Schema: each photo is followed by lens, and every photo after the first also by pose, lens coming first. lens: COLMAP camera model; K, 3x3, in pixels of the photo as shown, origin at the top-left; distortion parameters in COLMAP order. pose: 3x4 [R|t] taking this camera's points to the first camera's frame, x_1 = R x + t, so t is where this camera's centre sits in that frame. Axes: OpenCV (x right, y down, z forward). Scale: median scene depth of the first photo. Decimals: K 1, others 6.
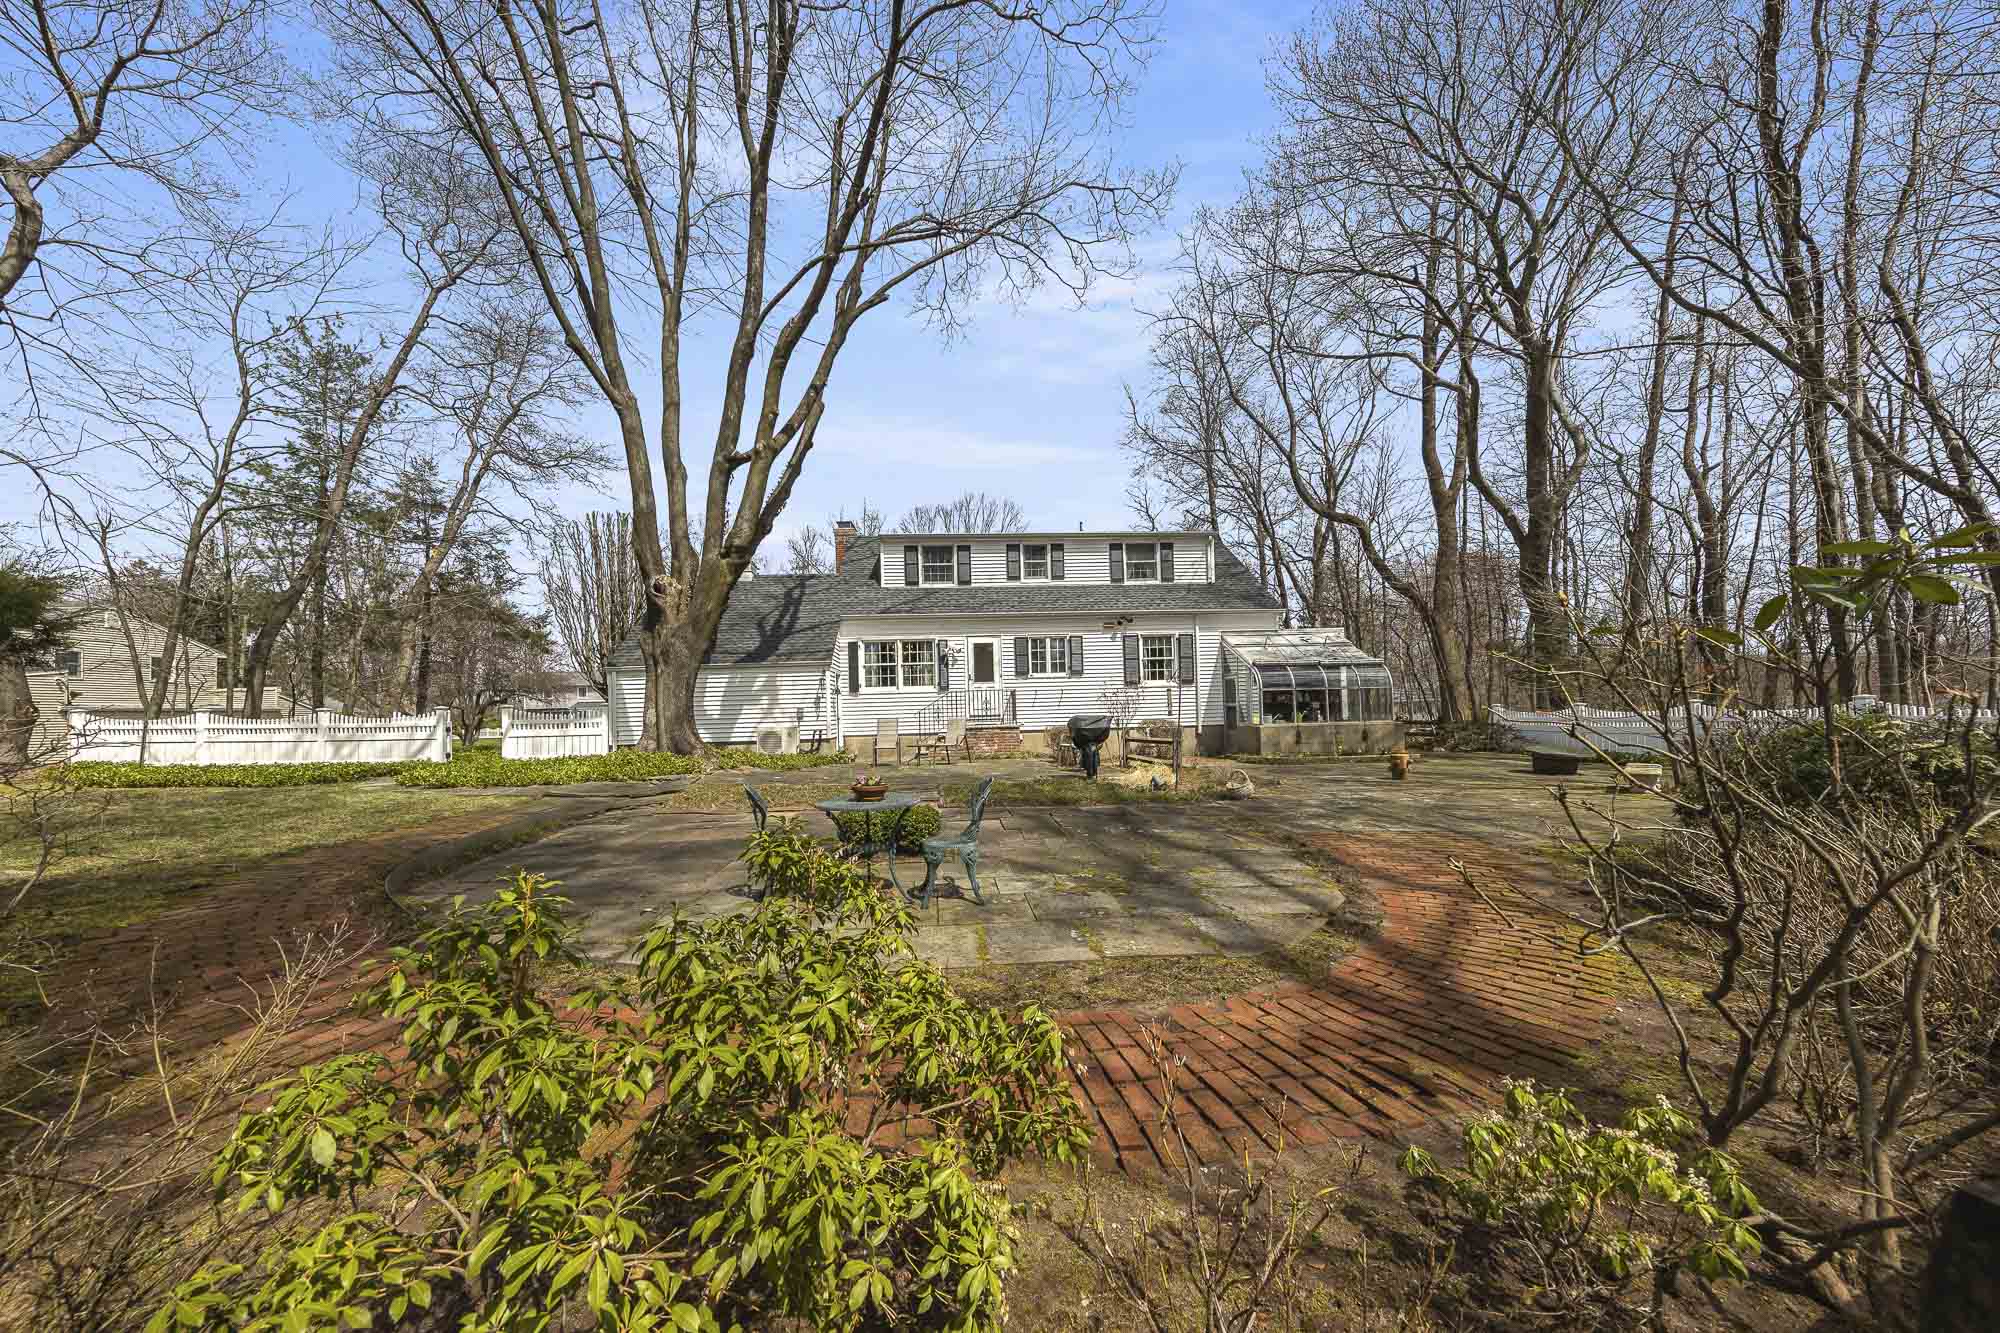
lens RADIAL K [[704.3, 0, 993.9], [0, 704.3, 688.6], [0, 0, 1]] dist [0.044693, -0.000033]
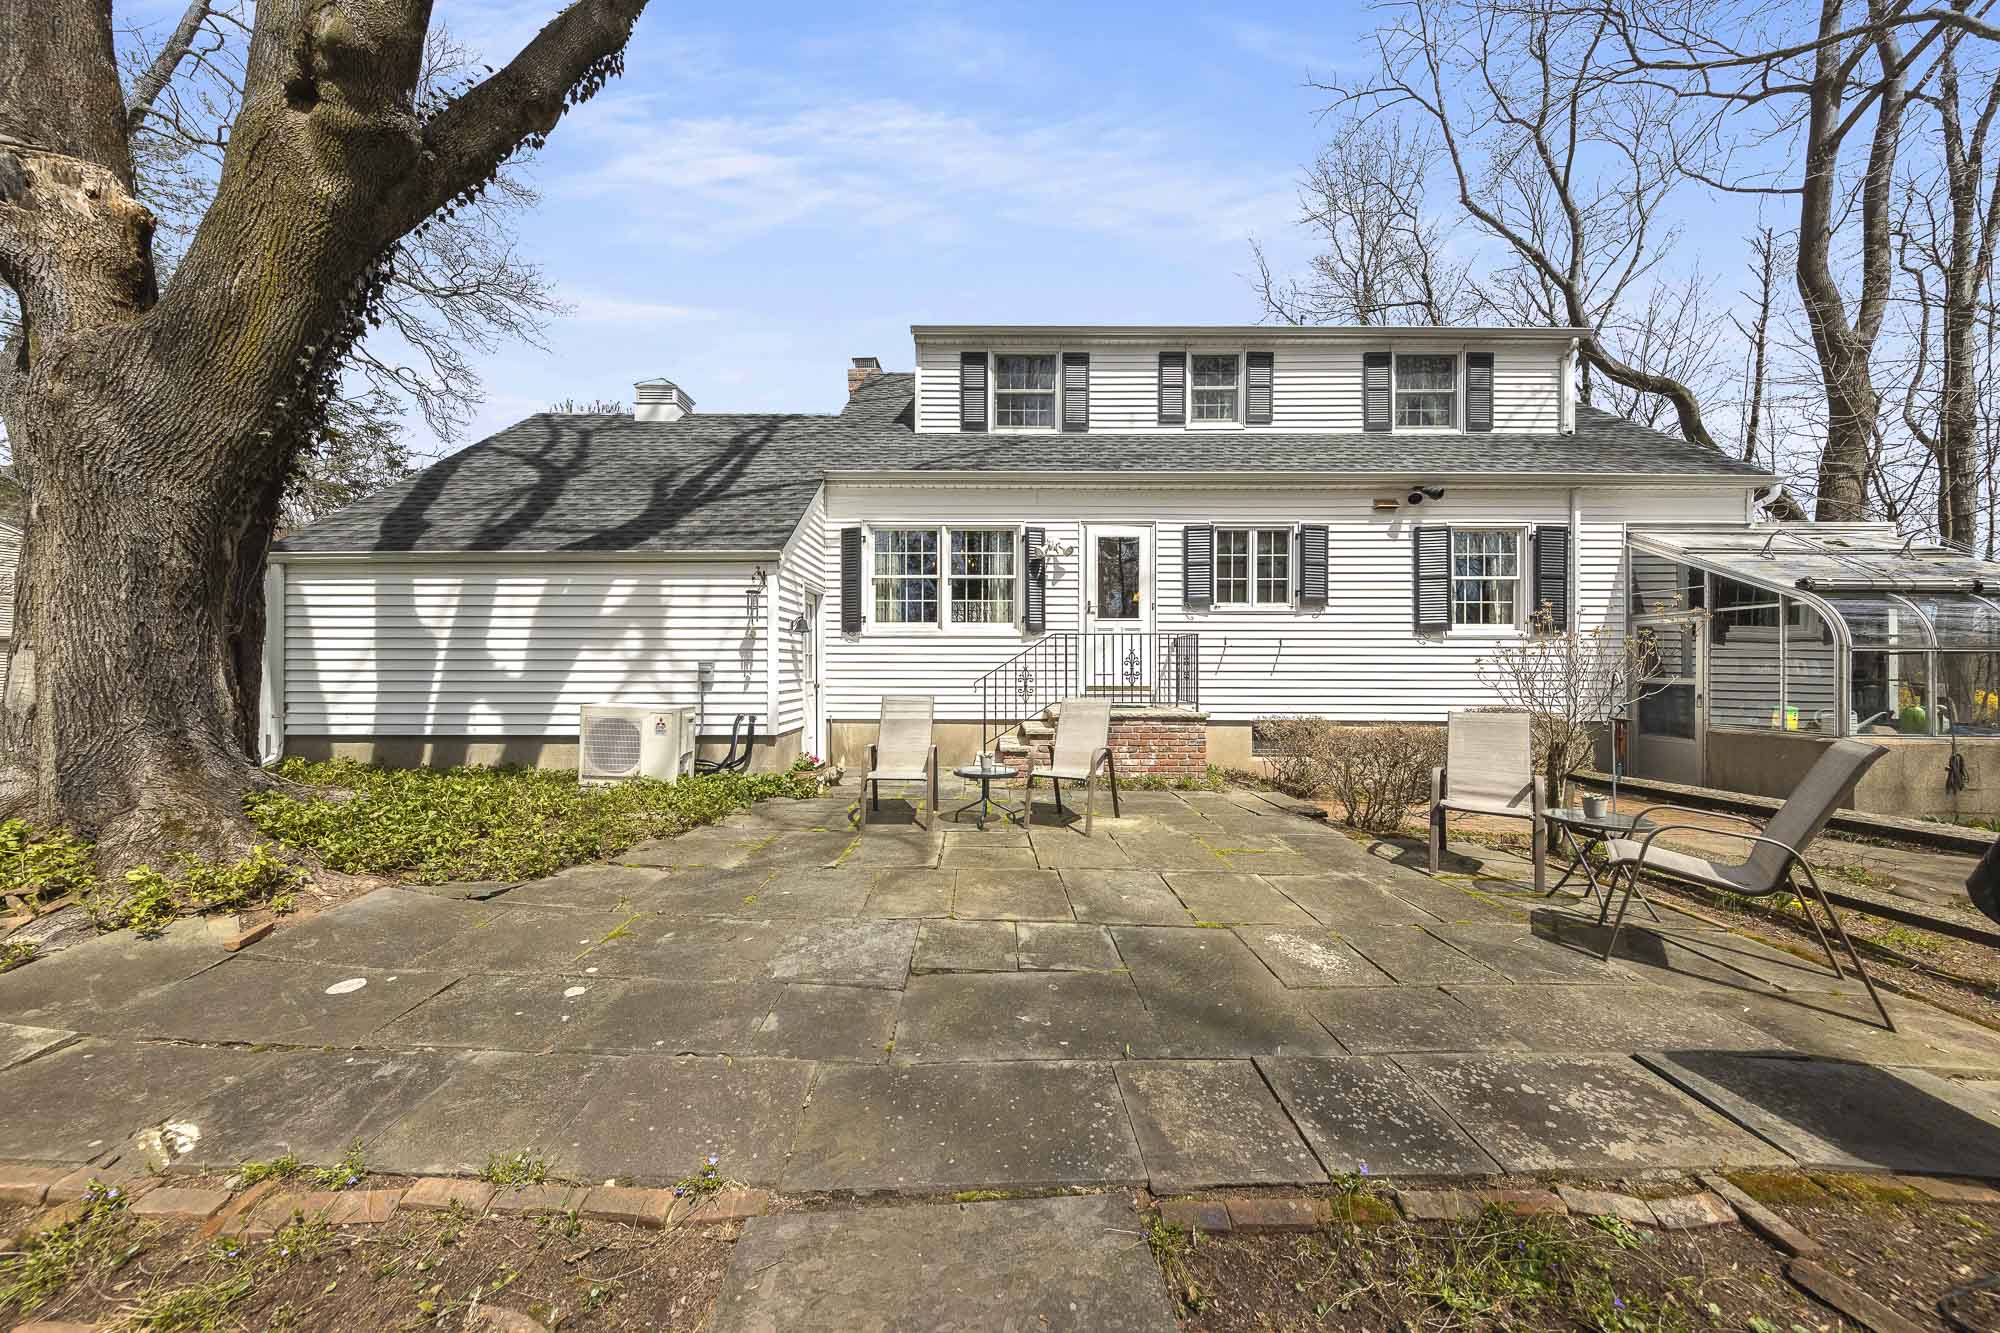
lens RADIAL K [[665.2, 0, 1000.0], [0, 665.2, 666.5], [0, 0, 1]] dist [0.016625, -0.000072]
pose [[0.997971, 0.028115, -0.057128, -0.066635], [-0.026505, 0.999235, 0.028742, 0.012637], [0.057893, -0.027170, 0.997953, 0.527616]]
